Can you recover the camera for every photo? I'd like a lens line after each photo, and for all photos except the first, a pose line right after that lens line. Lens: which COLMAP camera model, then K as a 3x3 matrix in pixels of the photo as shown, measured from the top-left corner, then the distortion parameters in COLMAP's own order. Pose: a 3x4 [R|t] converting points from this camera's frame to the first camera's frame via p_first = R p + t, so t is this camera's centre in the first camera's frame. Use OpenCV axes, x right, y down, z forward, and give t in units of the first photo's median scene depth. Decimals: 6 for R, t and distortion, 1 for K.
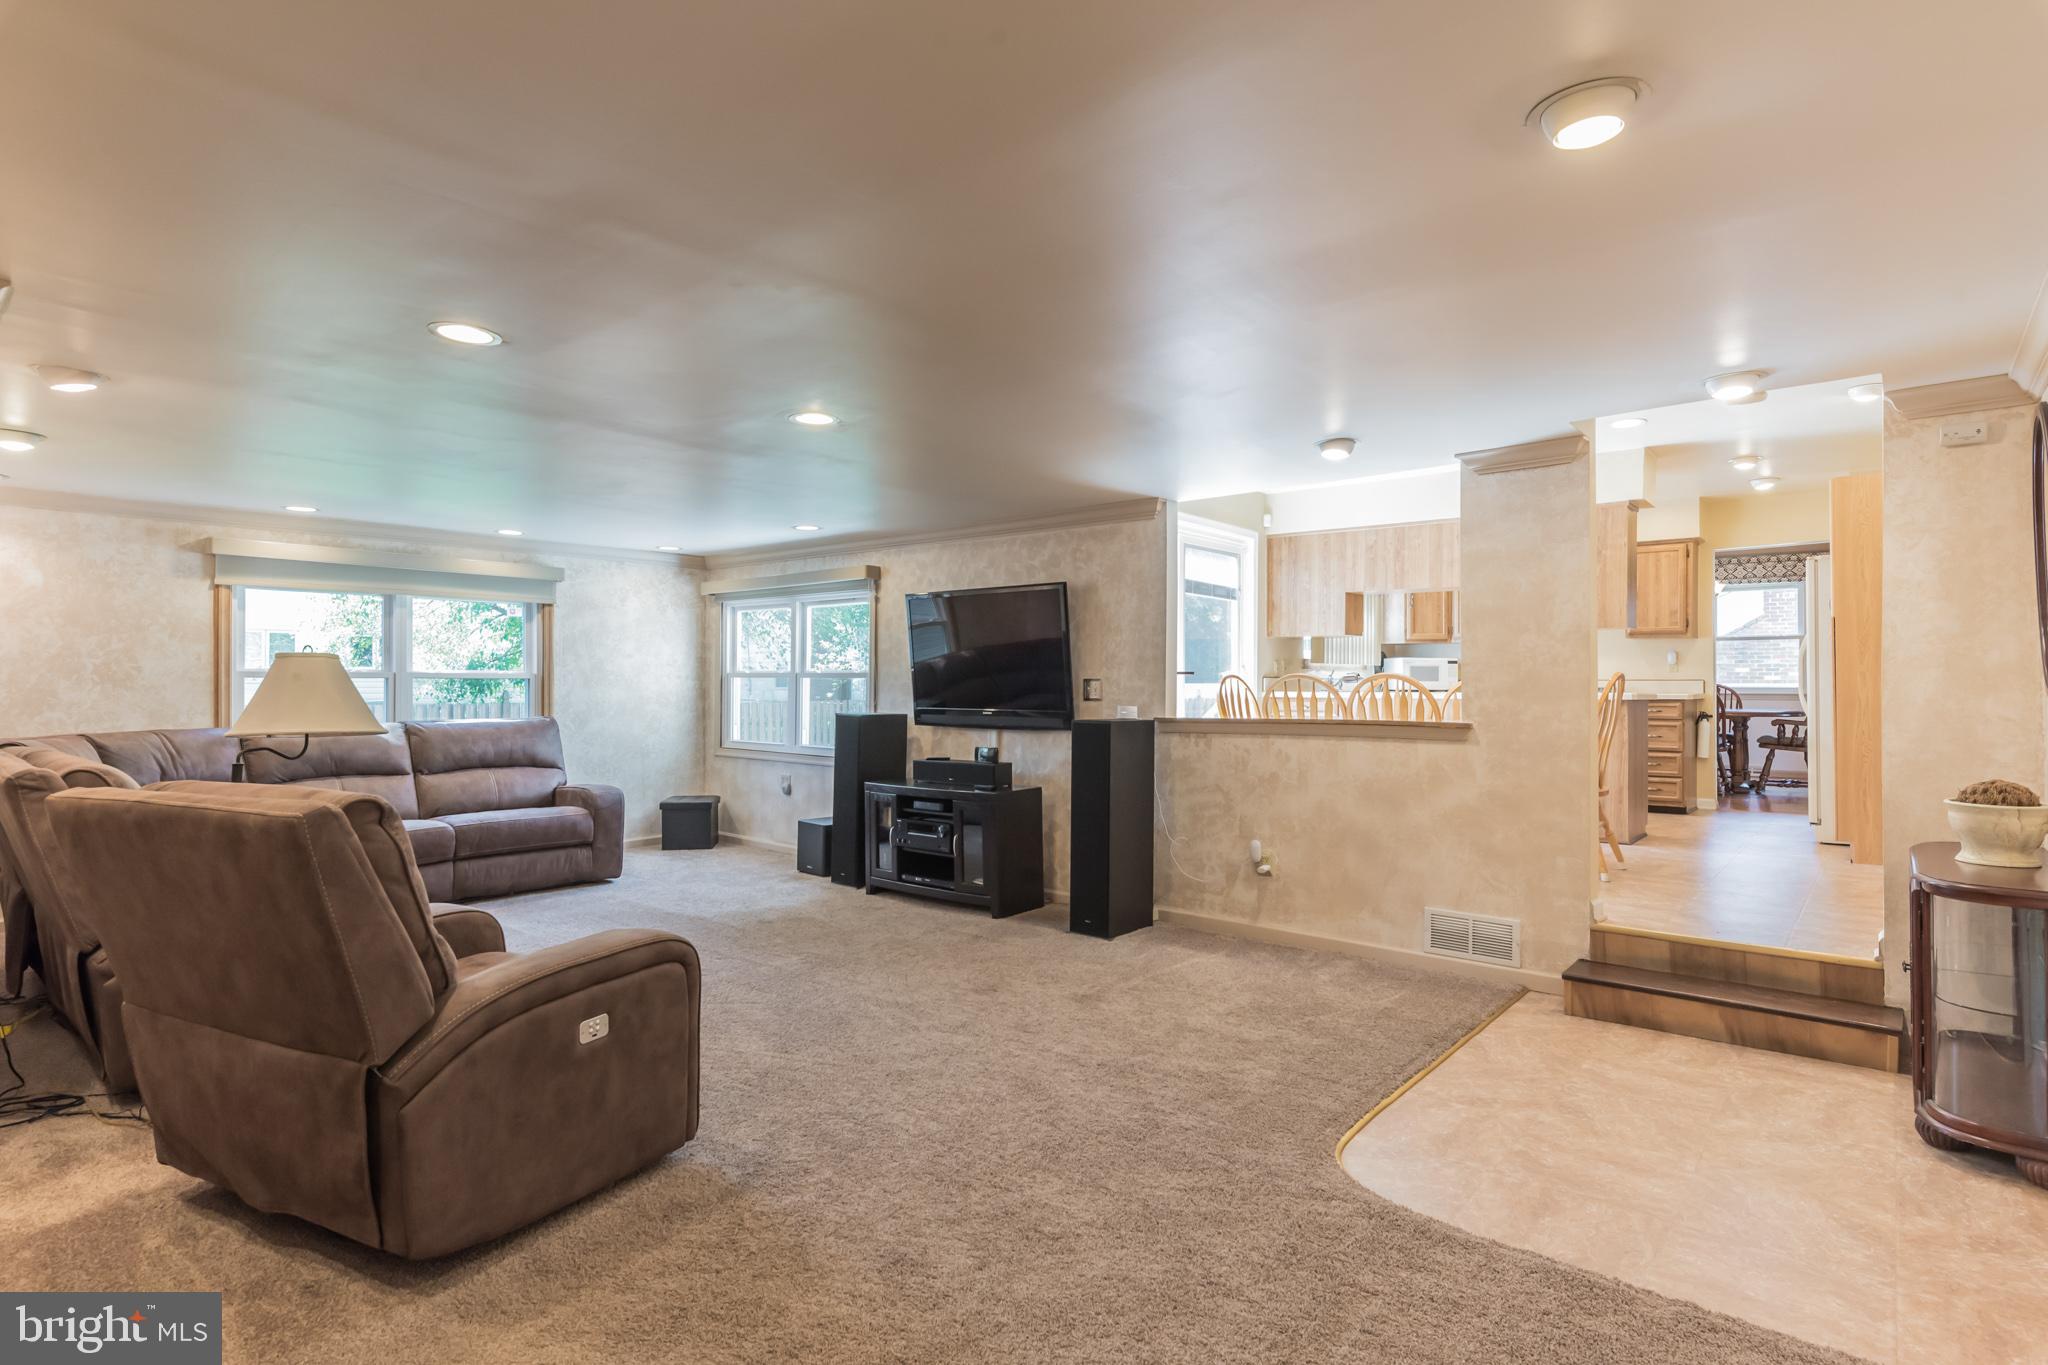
lens RADIAL K [[948.1, 0, 1031.0], [0, 948.1, 686.1], [0, 0, 1]] dist [-0.003712, -0.000488]
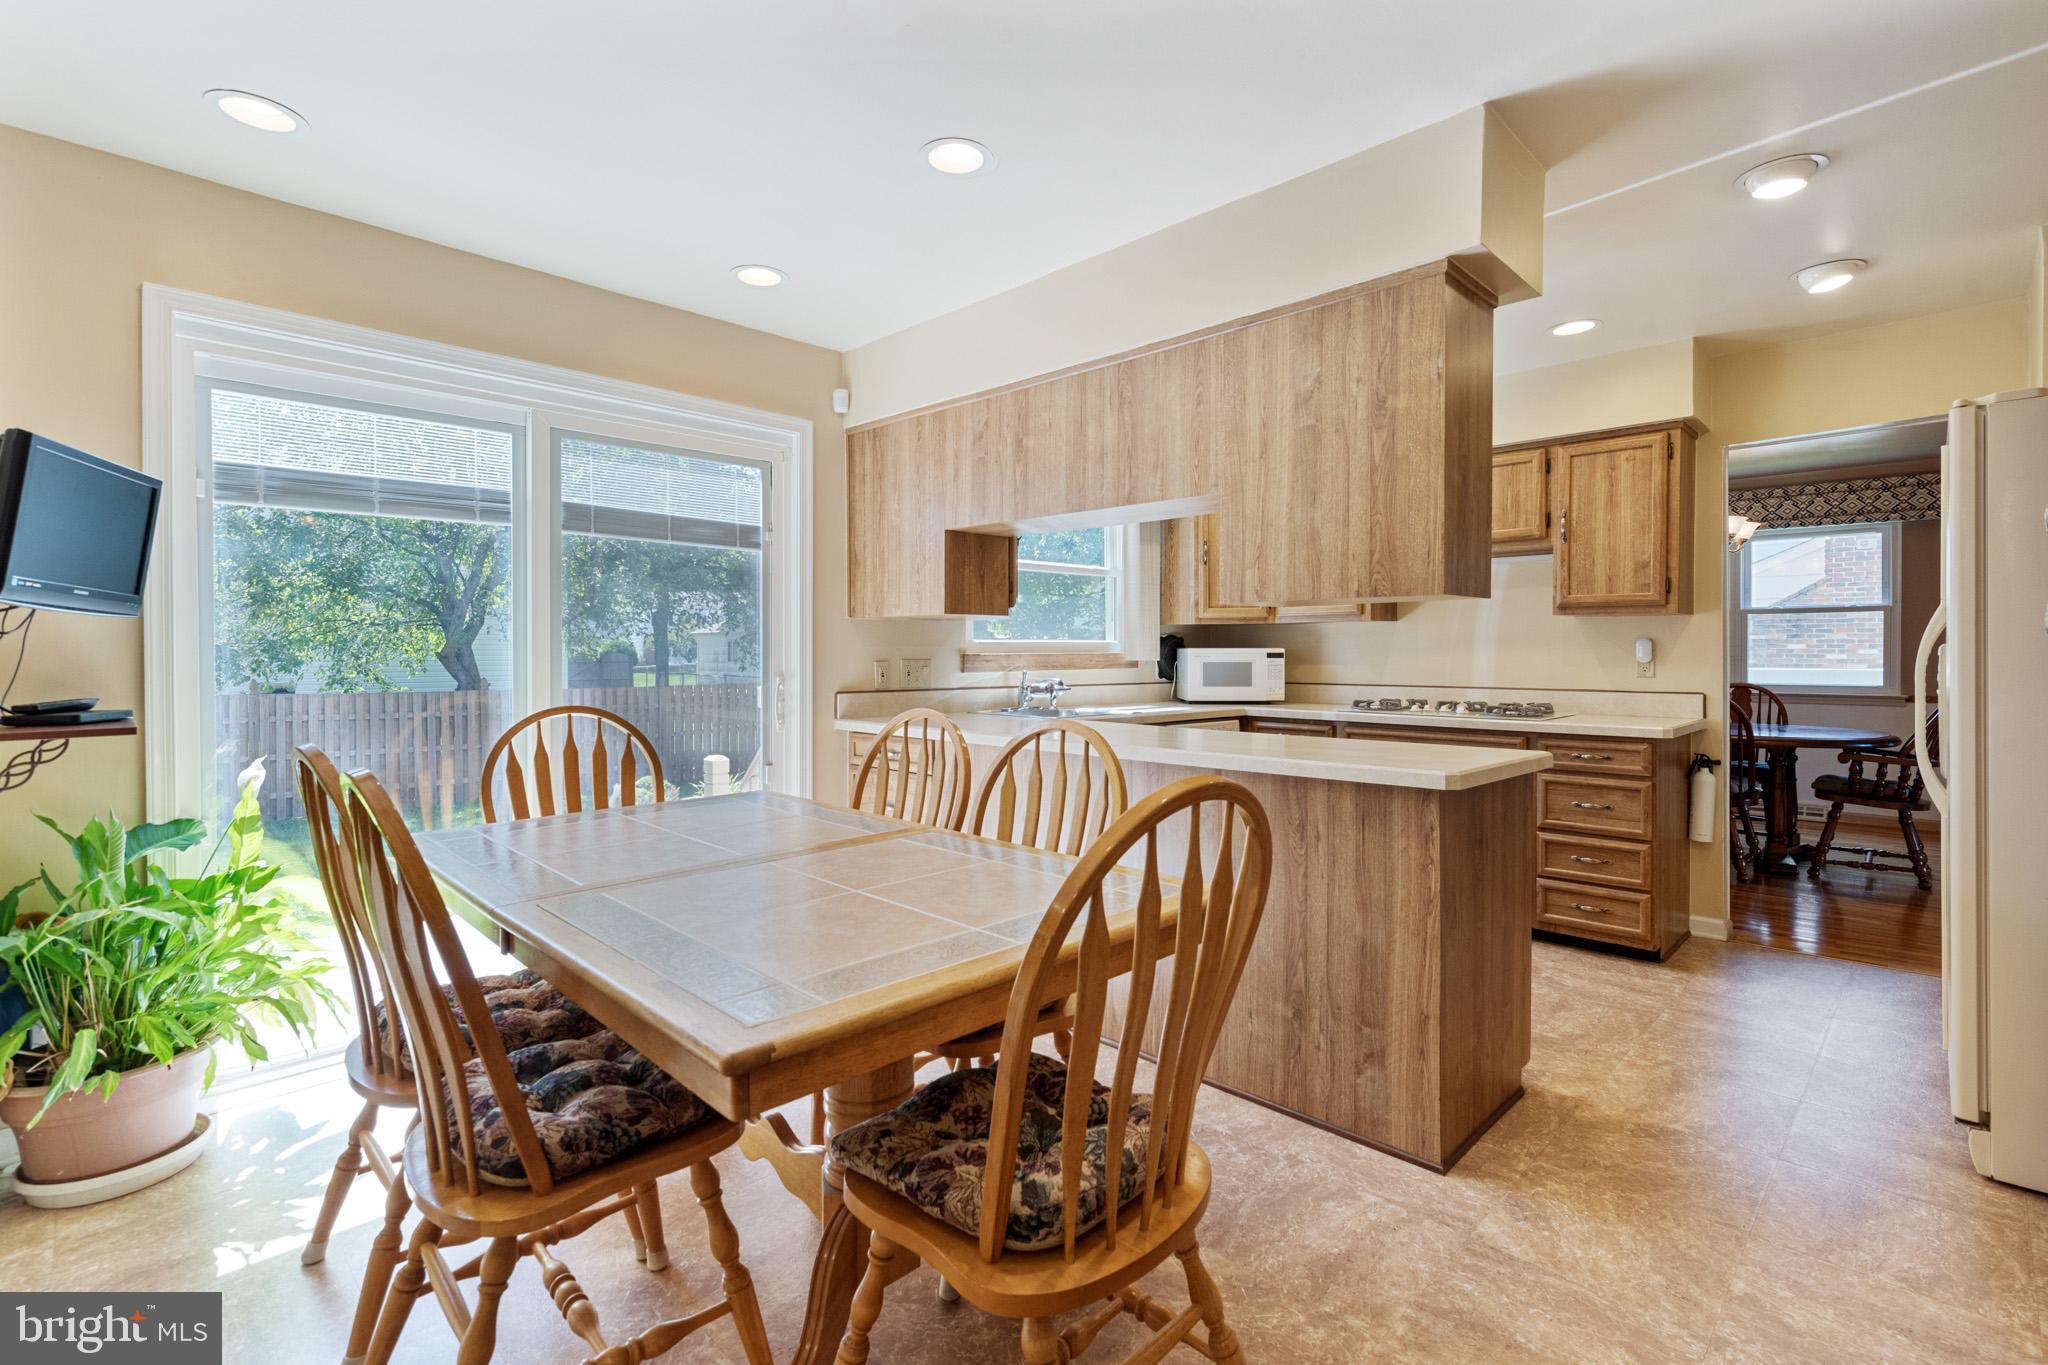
lens RADIAL K [[922.9, 0, 1016.5], [0, 922.9, 669.2], [0, 0, 1]] dist [0.004632, 0.000492]
pose [[0.998285, -0.003747, -0.058419, 0.359212], [0.004402, 0.999929, 0.011089, -0.027484], [0.058374, -0.011328, 0.998231, 0.463322]]
